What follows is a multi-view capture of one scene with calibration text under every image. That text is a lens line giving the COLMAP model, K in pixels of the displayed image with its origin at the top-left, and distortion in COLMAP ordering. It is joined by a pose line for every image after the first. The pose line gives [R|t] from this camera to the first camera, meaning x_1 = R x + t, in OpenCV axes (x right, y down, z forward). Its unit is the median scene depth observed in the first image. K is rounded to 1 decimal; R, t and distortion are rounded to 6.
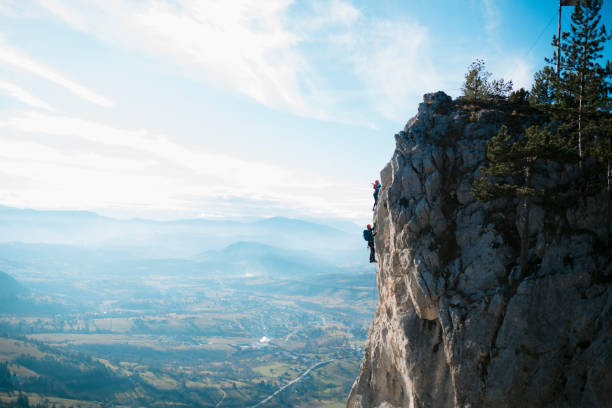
lens RADIAL K [[574.9, 0, 306.0], [0, 574.9, 204.0], [0, 0, 1]] dist [-0.065346, 0.093529]
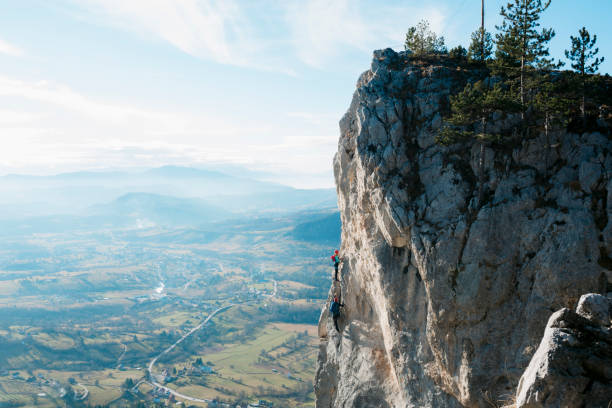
lens RADIAL K [[574.9, 0, 306.0], [0, 574.9, 204.0], [0, 0, 1]] dist [-0.065346, 0.093529]
pose [[0.981722, -0.056706, 0.181675, -0.188317], [0.039070, 0.994298, 0.099226, -0.012822], [-0.186266, -0.090314, 0.978340, -0.126352]]
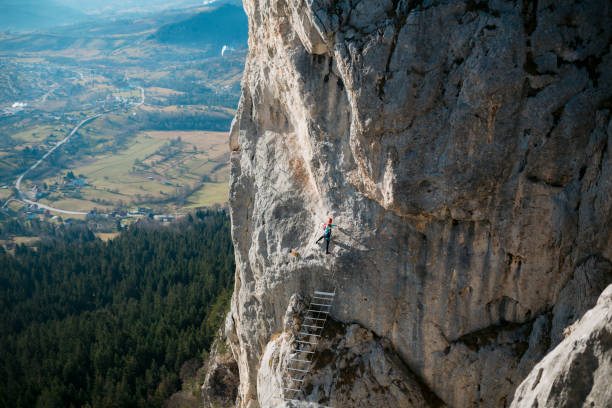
lens RADIAL K [[574.9, 0, 306.0], [0, 574.9, 204.0], [0, 0, 1]] dist [-0.065346, 0.093529]
pose [[0.916470, -0.190644, 0.351763, -0.264046], [0.022067, 0.901928, 0.431322, -0.018936], [-0.399494, -0.387531, 0.830797, -0.042227]]
